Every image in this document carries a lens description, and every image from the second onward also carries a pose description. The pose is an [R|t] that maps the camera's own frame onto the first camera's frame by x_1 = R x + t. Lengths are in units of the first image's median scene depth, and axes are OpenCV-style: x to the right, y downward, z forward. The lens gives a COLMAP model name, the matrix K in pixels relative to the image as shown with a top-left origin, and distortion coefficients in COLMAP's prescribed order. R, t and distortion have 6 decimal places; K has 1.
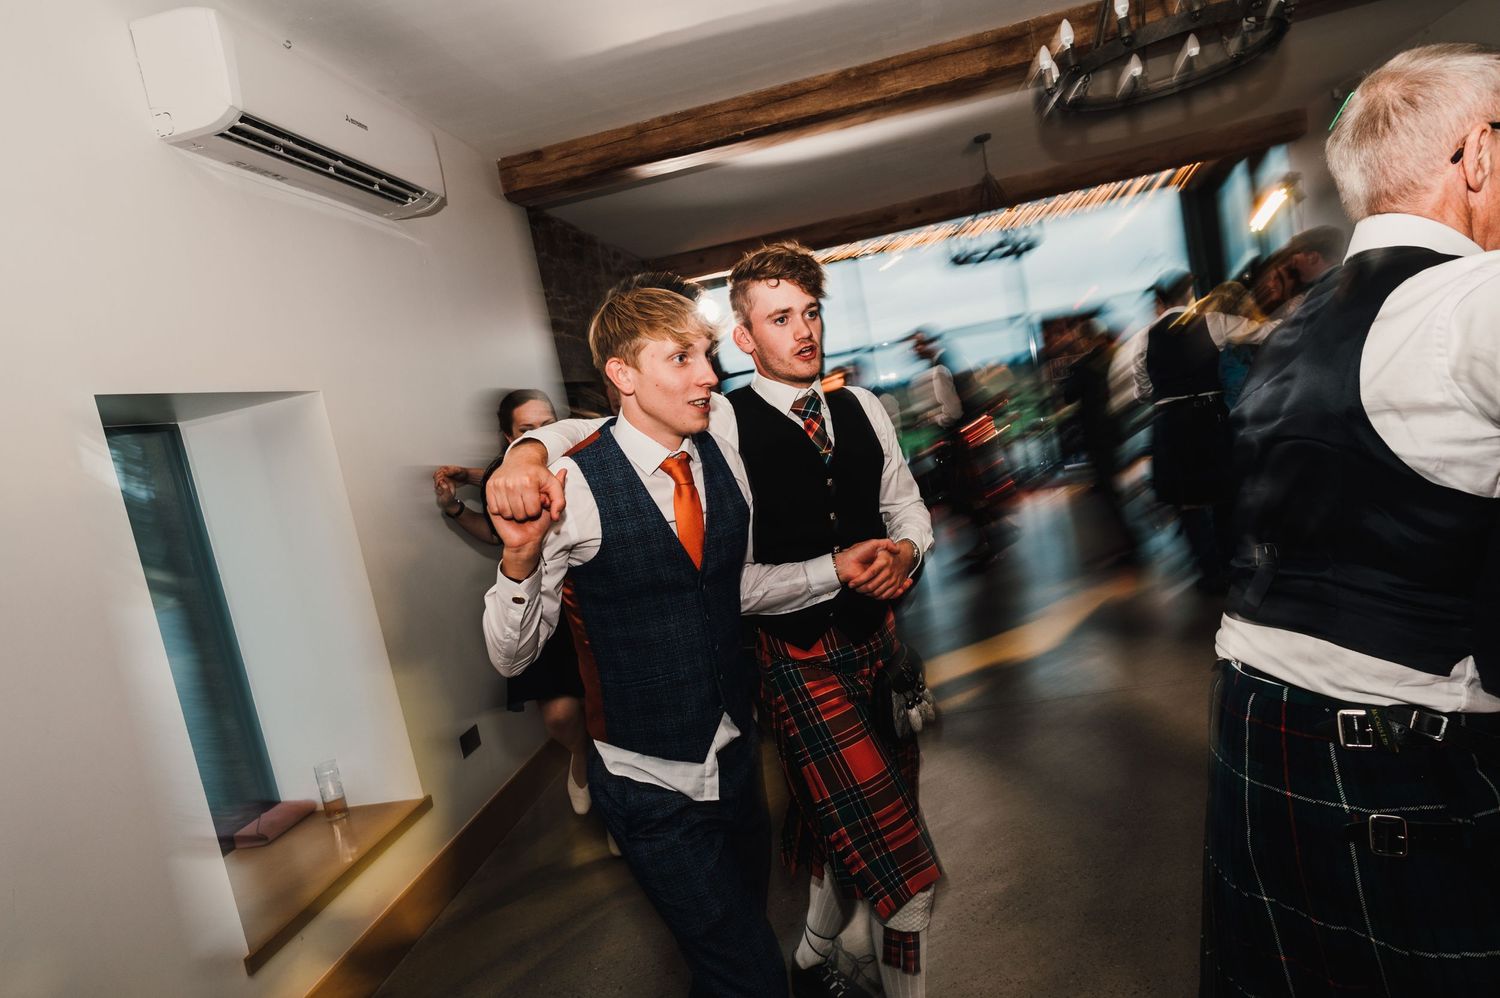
lens RADIAL K [[866.3, 0, 748.8], [0, 866.3, 506.1], [0, 0, 1]] dist [0.003566, 0.000321]
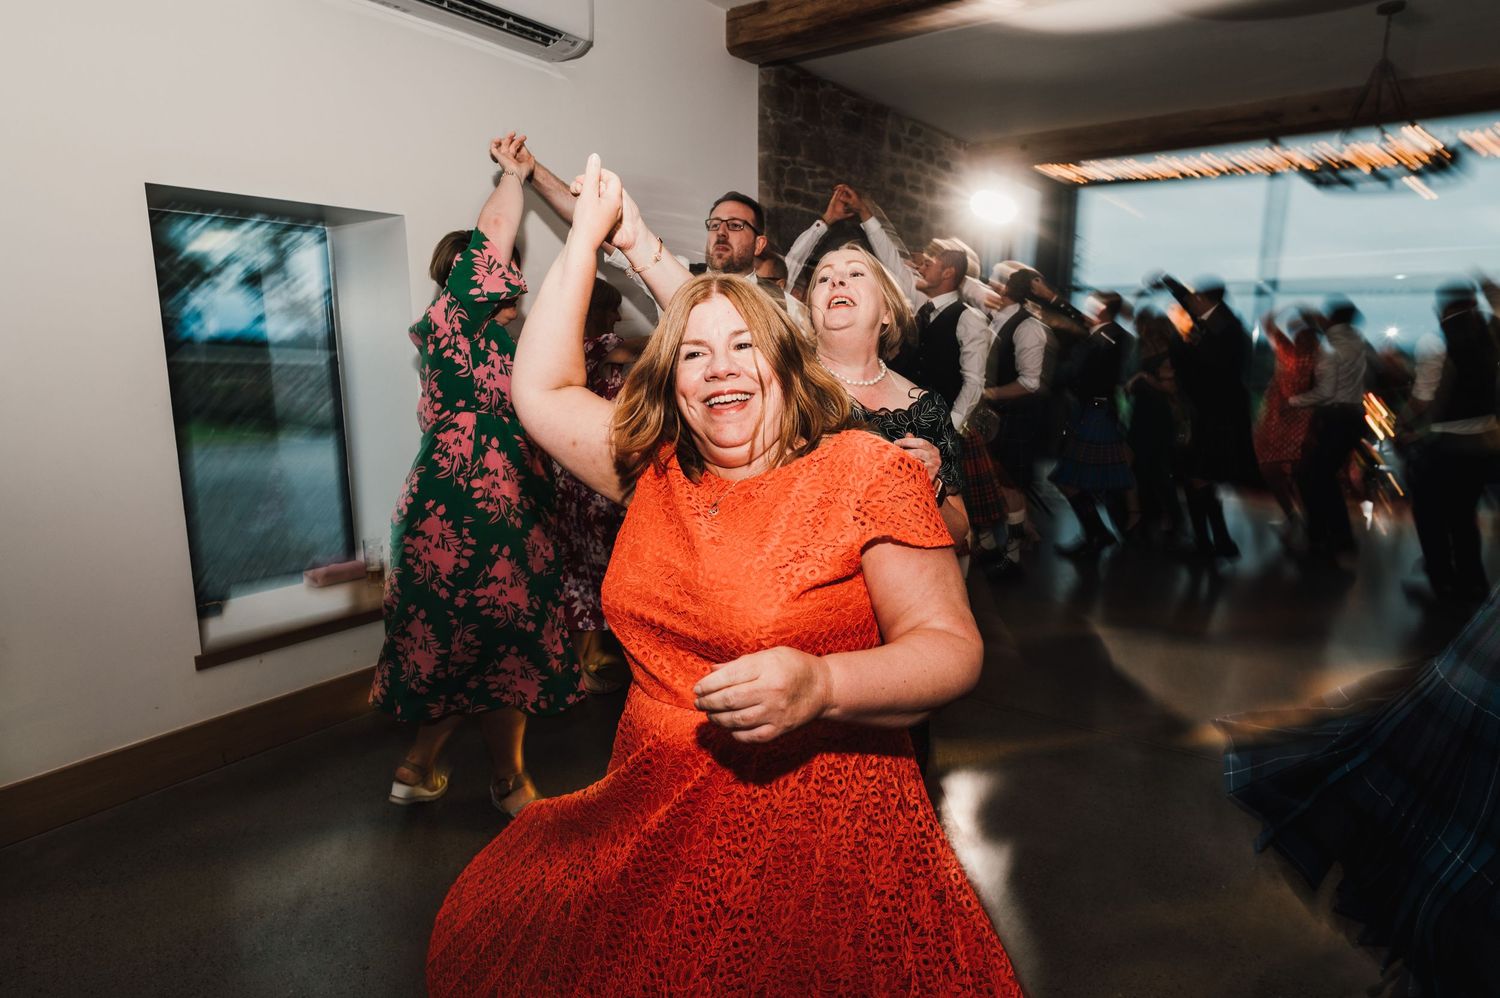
lens RADIAL K [[863.7, 0, 749.2], [0, 863.7, 500.9], [0, 0, 1]] dist [0.004513, 0.000082]
pose [[0.873681, 0.268470, -0.405716, 0.283037], [-0.218017, 0.961583, 0.166813, -0.040272], [0.434914, -0.057289, 0.898648, 0.115594]]
